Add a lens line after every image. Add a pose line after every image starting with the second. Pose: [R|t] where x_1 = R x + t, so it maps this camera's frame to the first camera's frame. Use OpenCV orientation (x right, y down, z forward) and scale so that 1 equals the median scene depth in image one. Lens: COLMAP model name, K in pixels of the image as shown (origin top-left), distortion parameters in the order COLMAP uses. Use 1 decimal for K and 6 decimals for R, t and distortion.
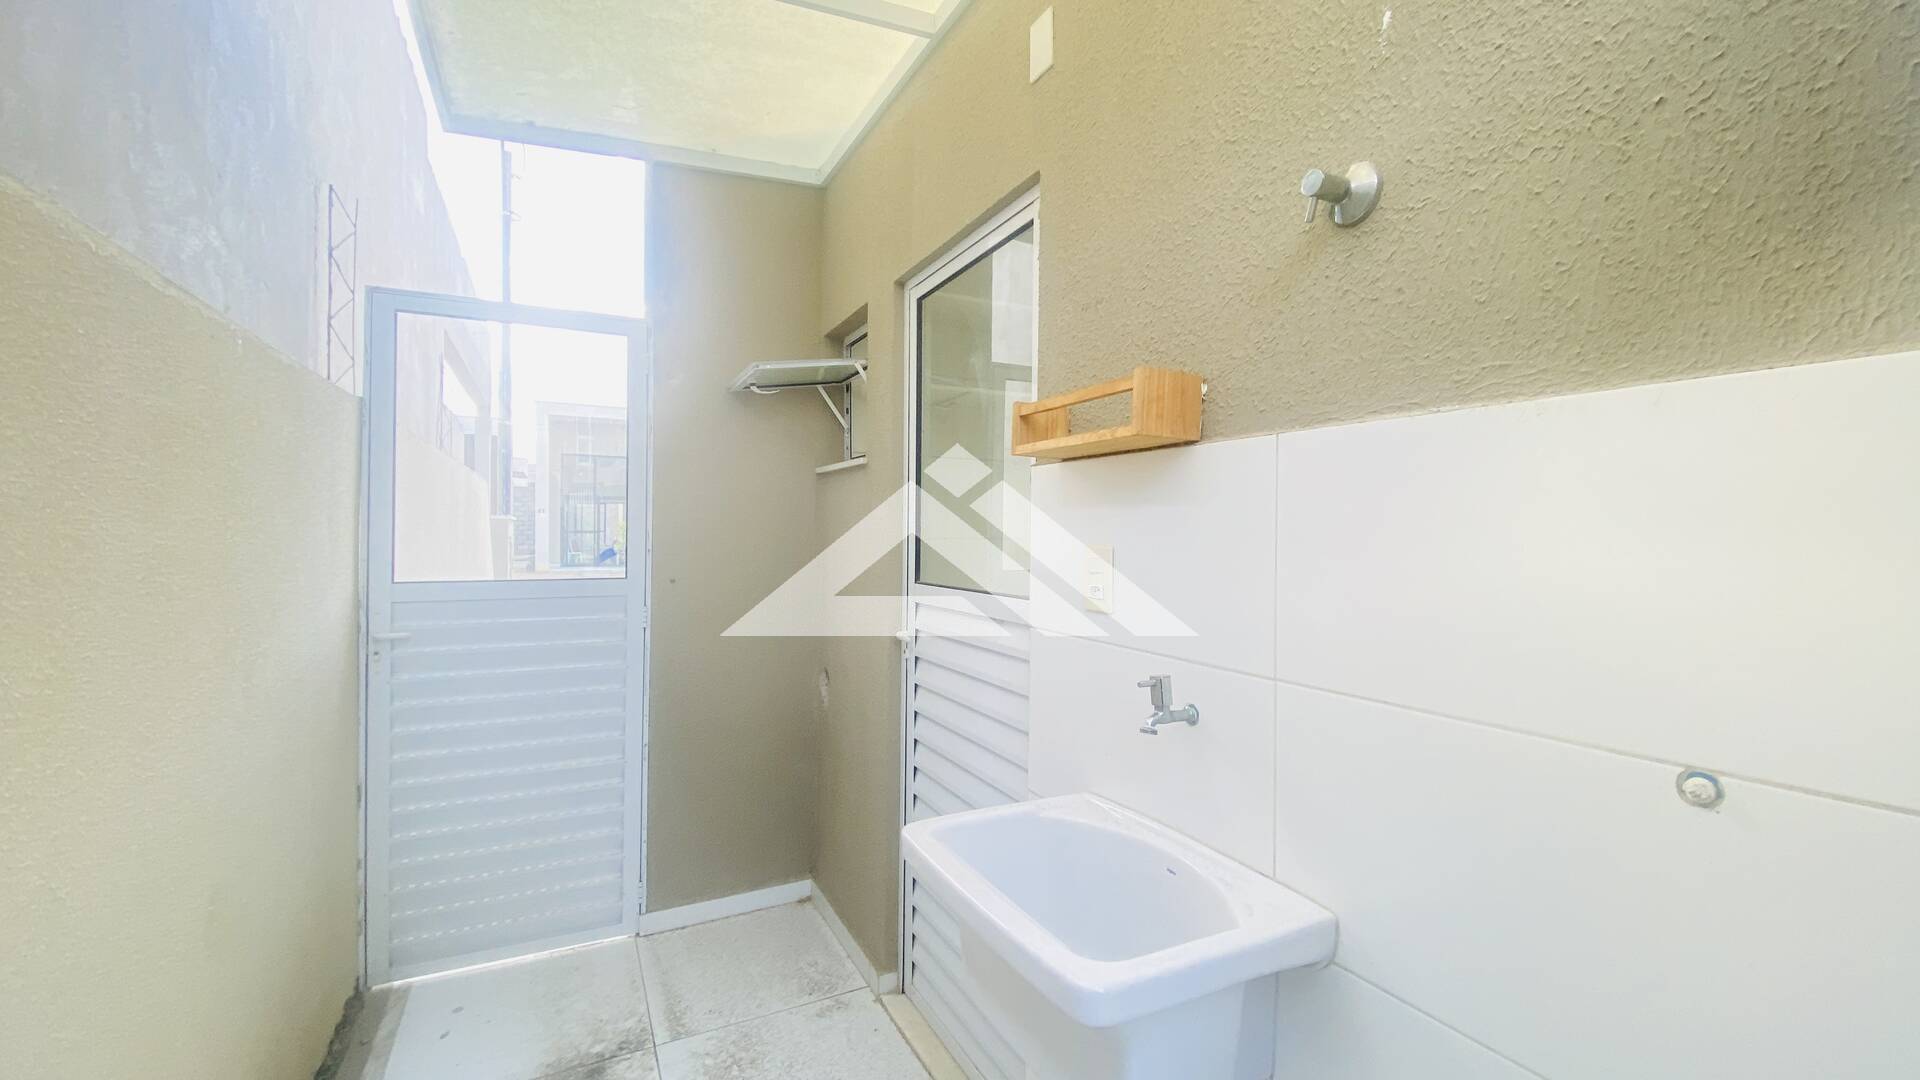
lens RADIAL K [[778.7, 0, 957.0], [0, 778.7, 532.7], [0, 0, 1]] dist [0.020736, -0.021416]
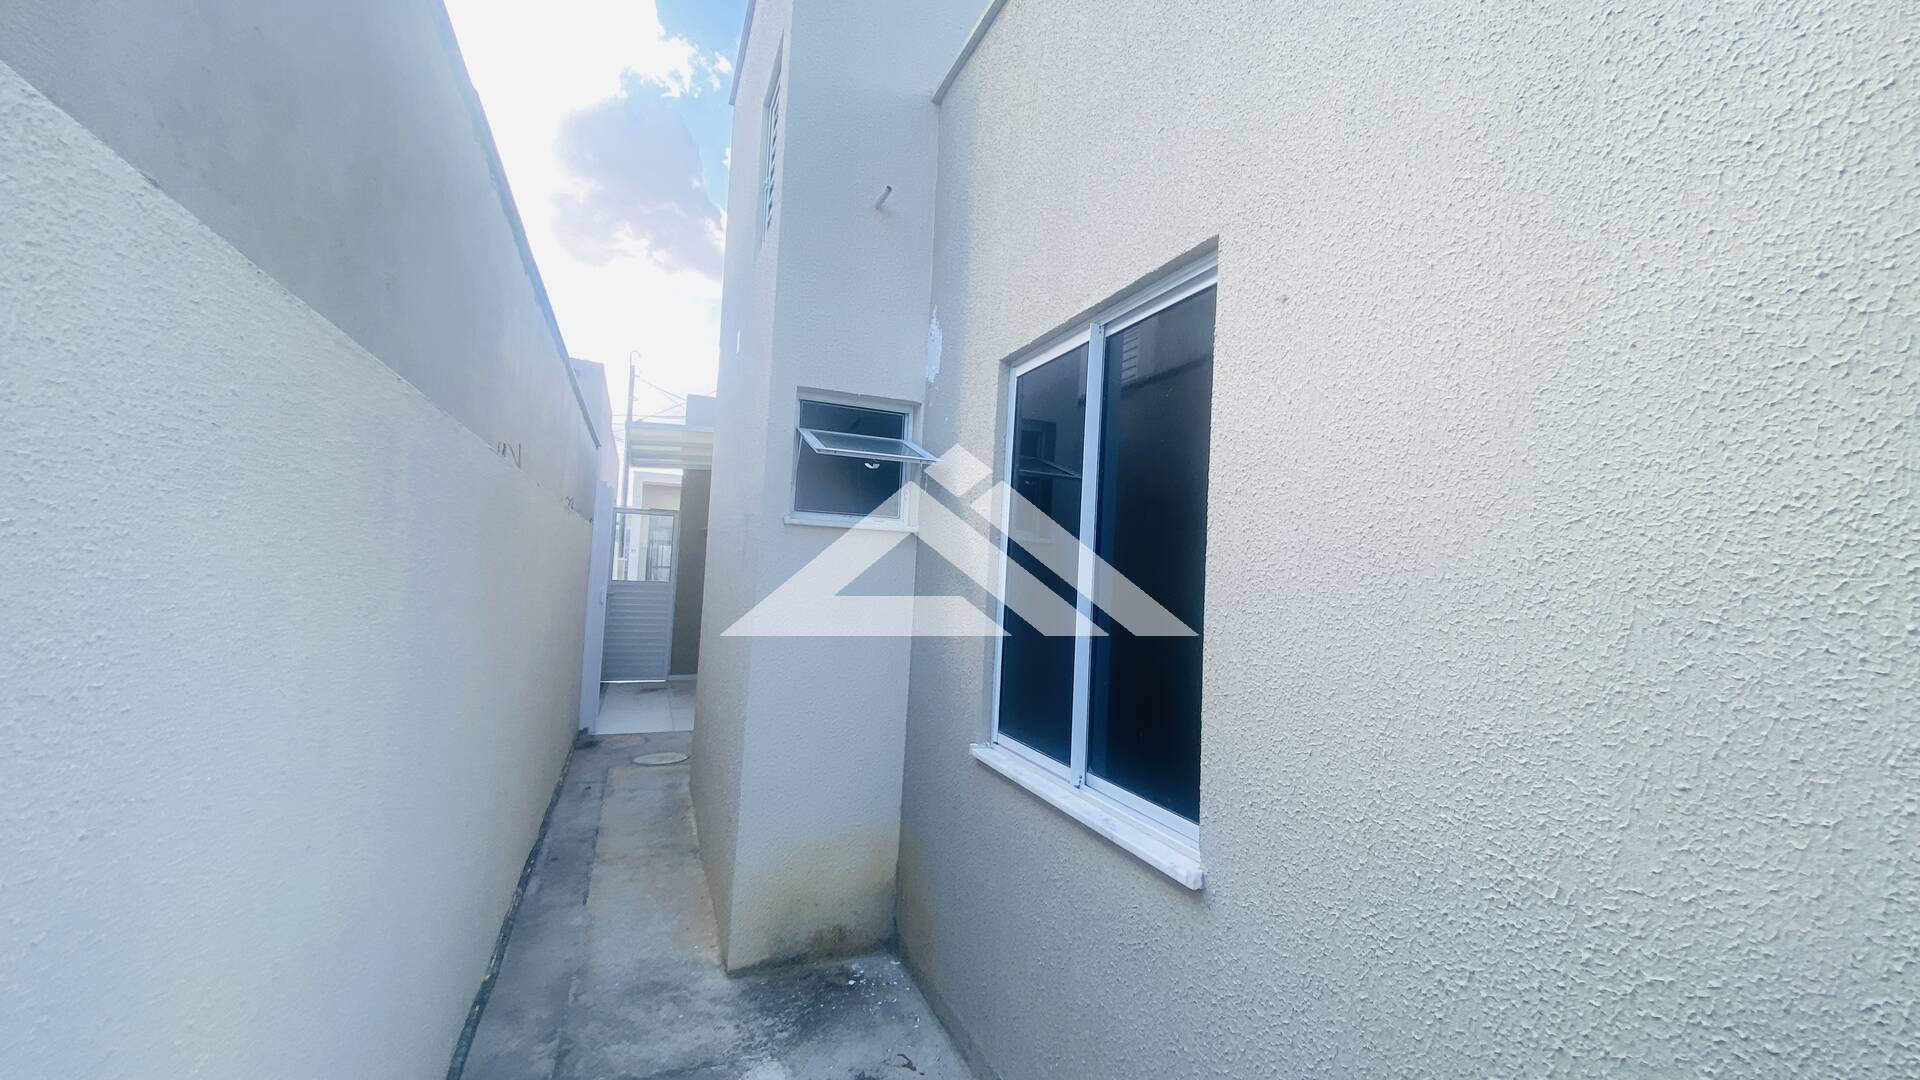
lens RADIAL K [[770.6, 0, 969.9], [0, 770.6, 541.9], [0, 0, 1]] dist [0.002414, 0.000091]
pose [[0.996185, 0.035447, -0.079748, 1.344376], [-0.039312, 0.998101, -0.047430, -0.012083], [0.077915, 0.050384, 0.995686, -2.671644]]
